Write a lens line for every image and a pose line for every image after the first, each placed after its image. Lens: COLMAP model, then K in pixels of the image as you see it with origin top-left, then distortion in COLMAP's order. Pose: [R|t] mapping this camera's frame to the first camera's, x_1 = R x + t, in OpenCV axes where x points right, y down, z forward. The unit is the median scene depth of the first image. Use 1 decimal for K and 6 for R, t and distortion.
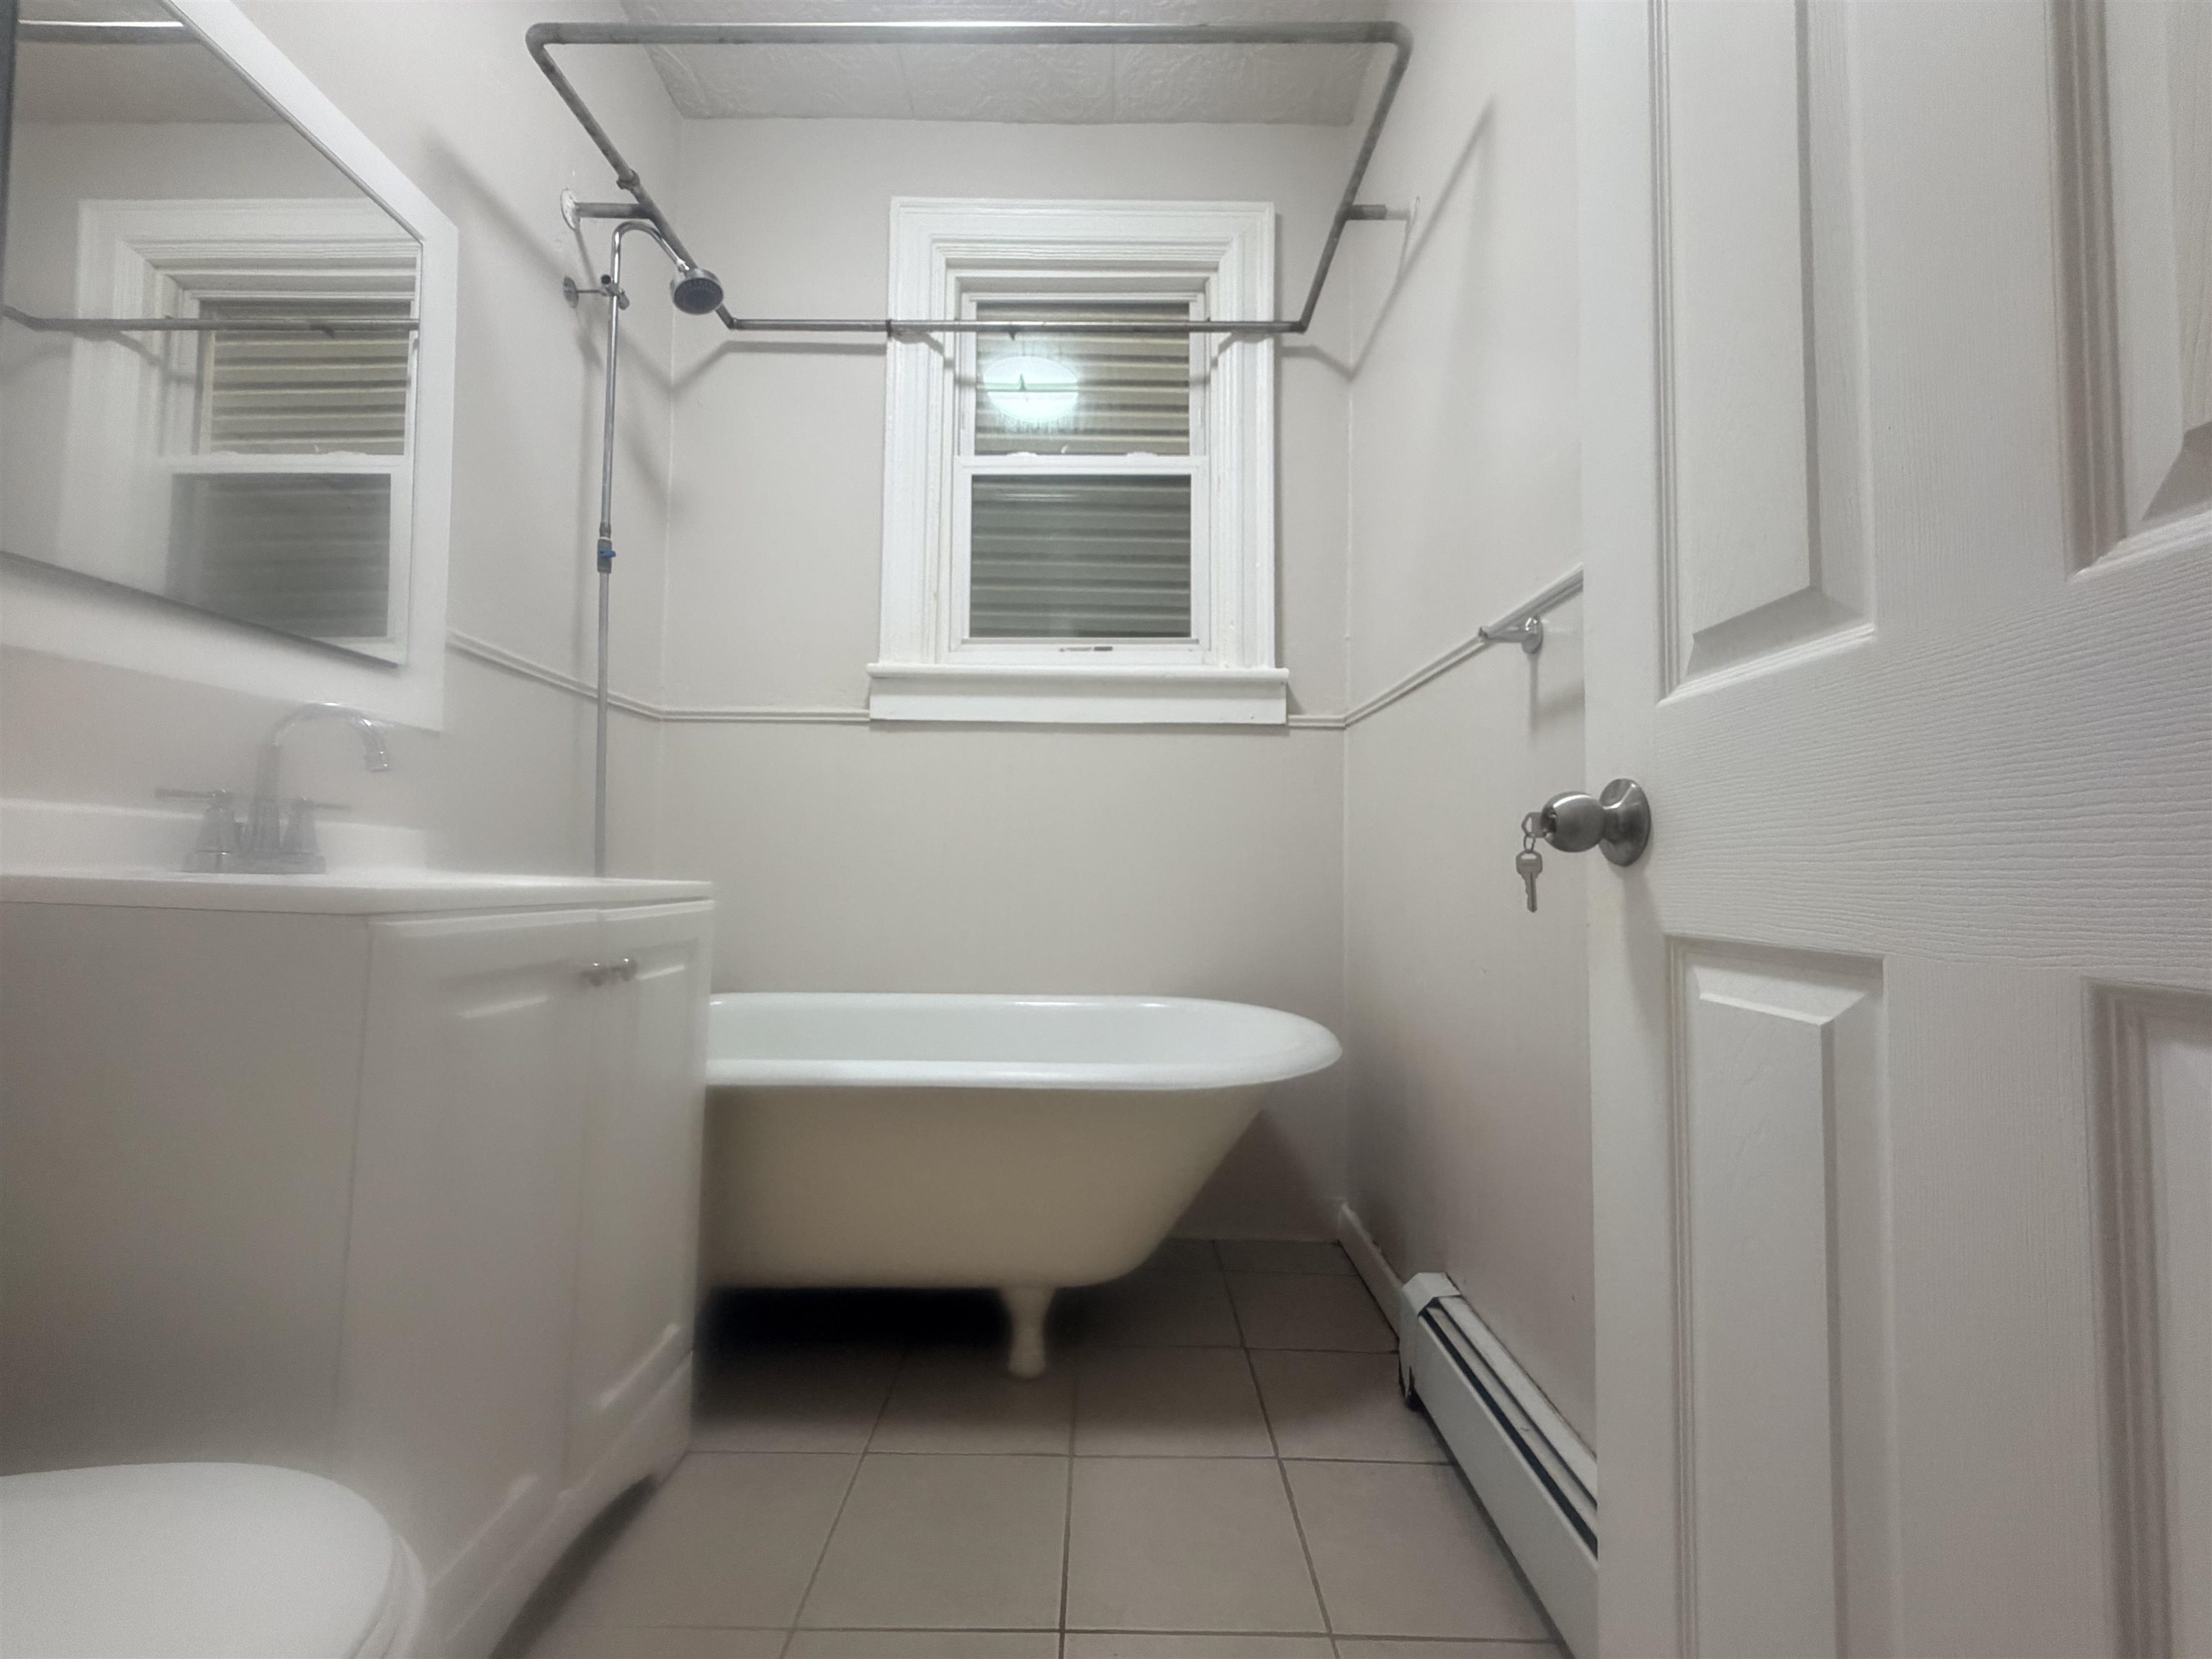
lens RADIAL K [[891.2, 0, 1101.8], [0, 891.2, 830.1], [0, 0, 1]] dist [0.002318, 0.000277]
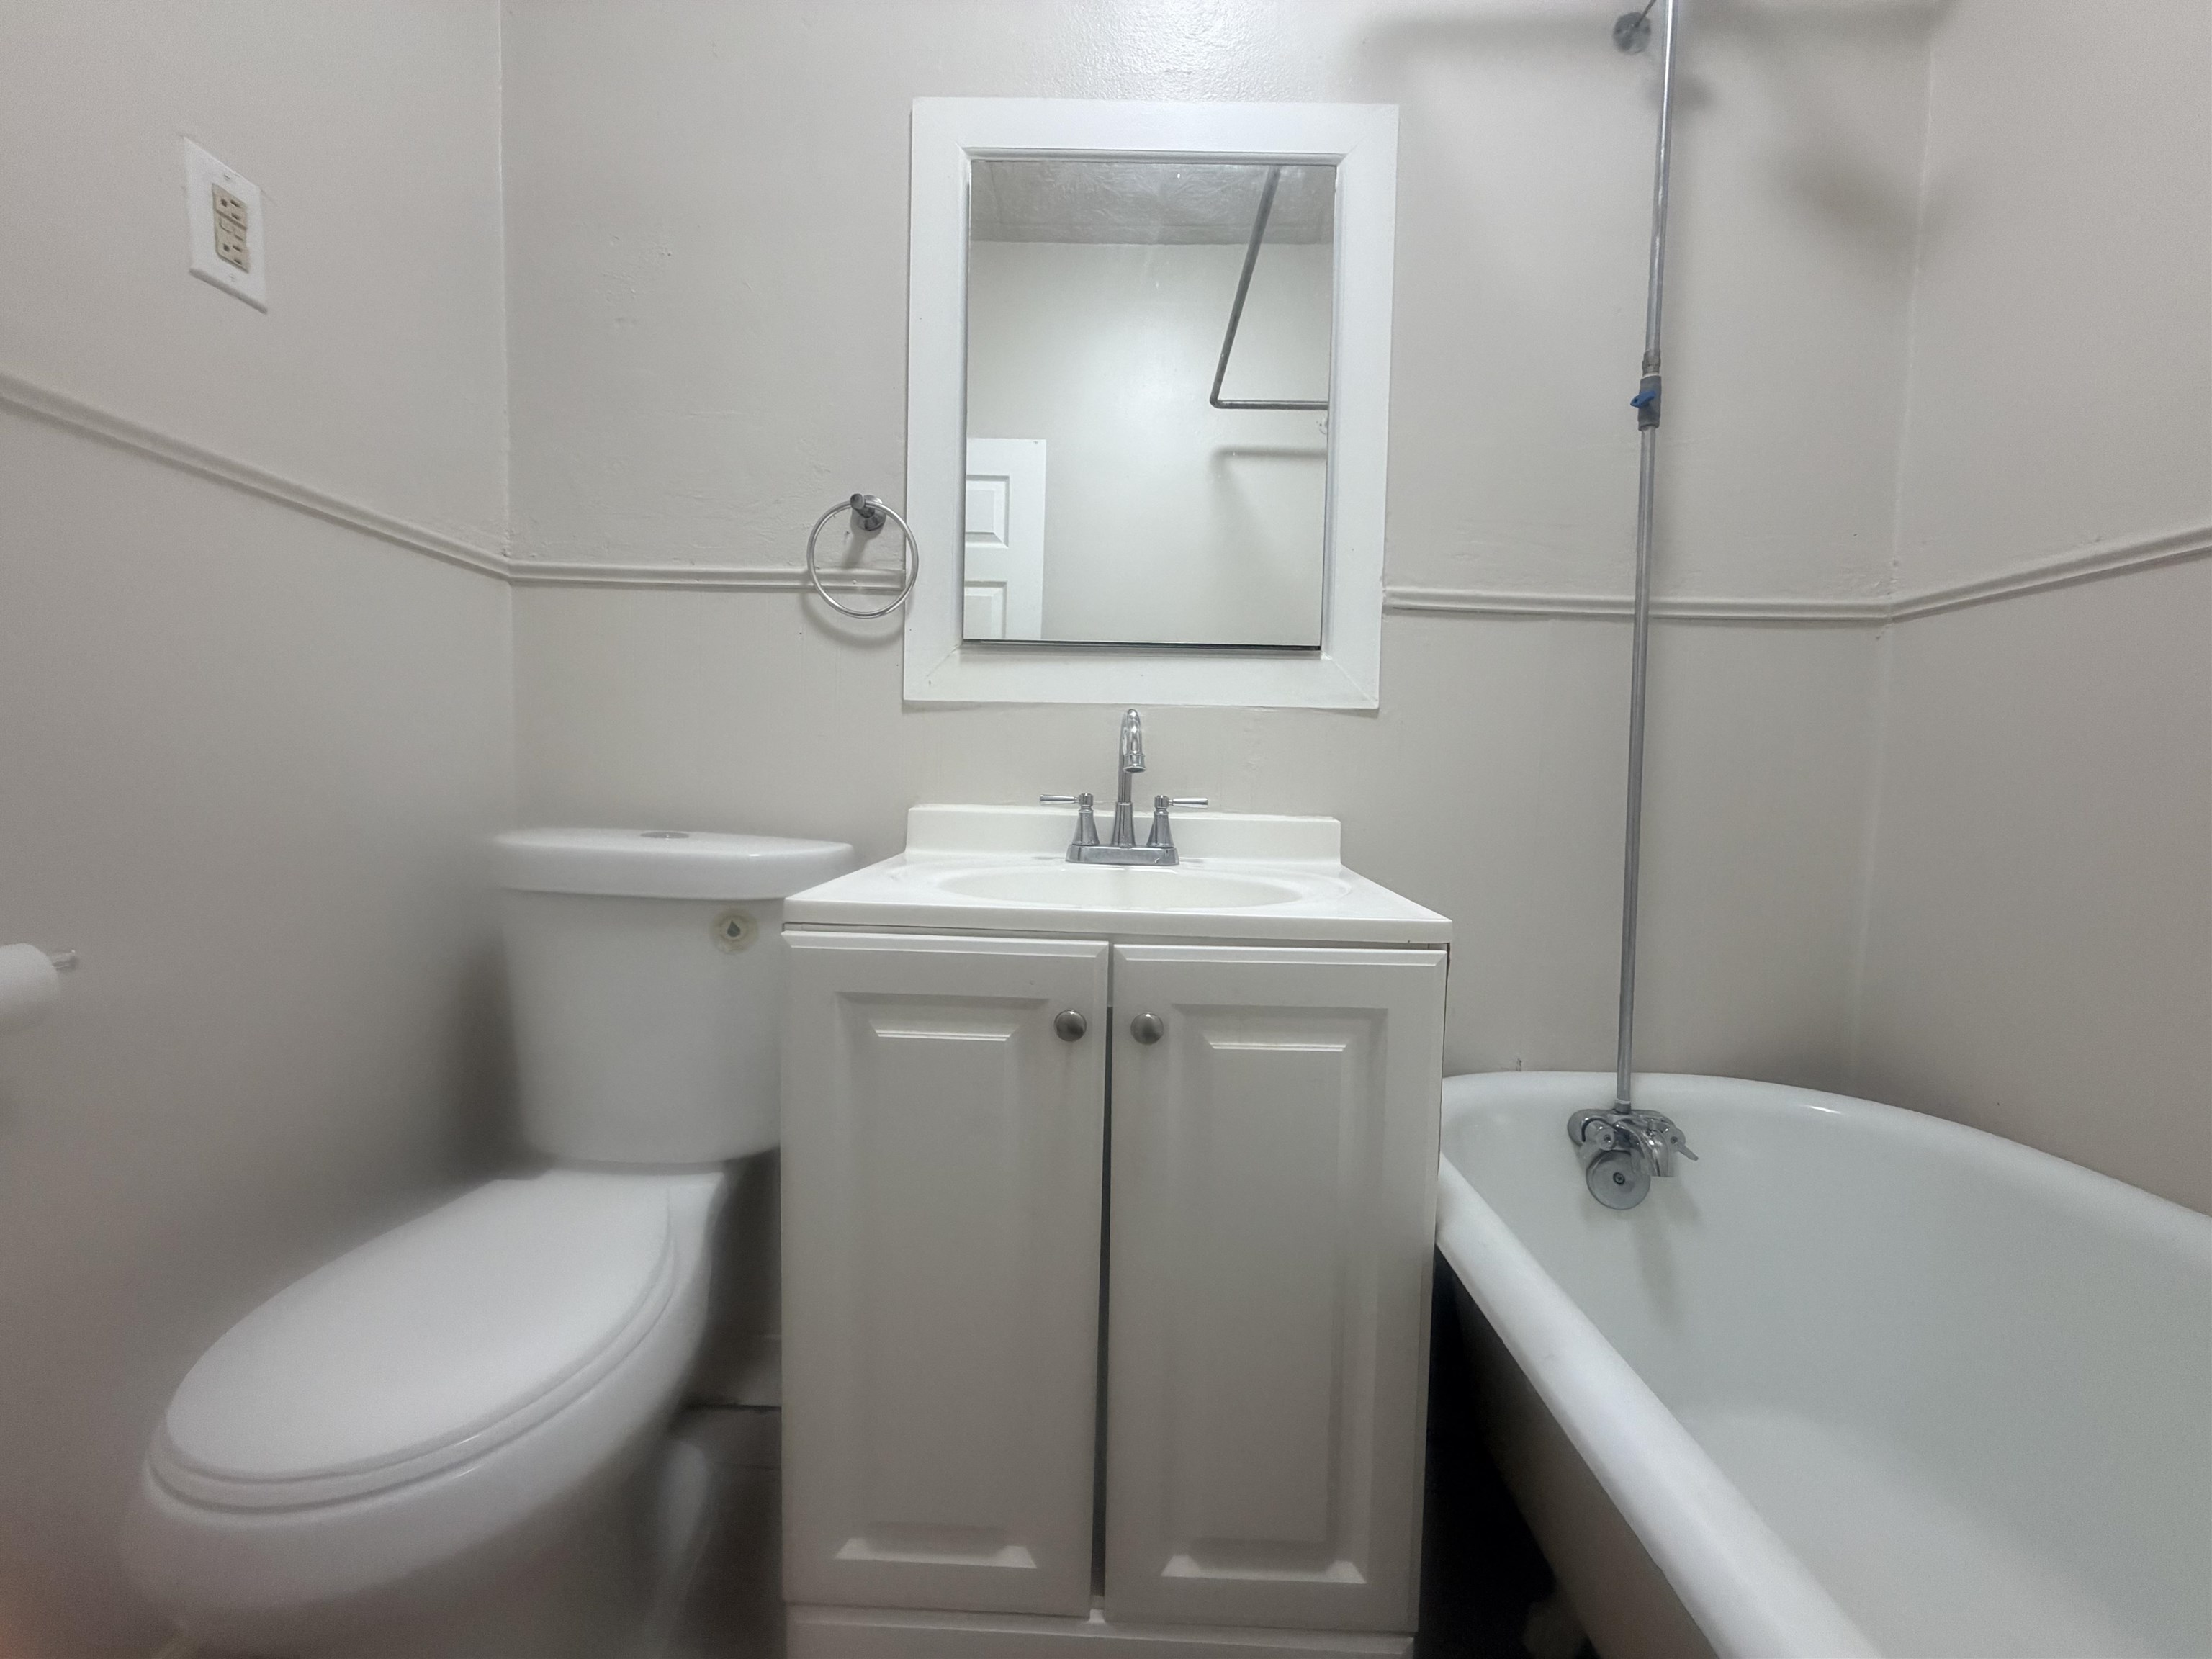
lens RADIAL K [[891.2, 0, 1101.8], [0, 891.2, 830.1], [0, 0, 1]] dist [0.002318, 0.000277]
pose [[-0.015778, 0.043325, -0.998936, 0.141699], [0.016916, 0.998929, 0.043057, -0.028180], [0.999732, -0.016218, -0.016494, 0.672535]]
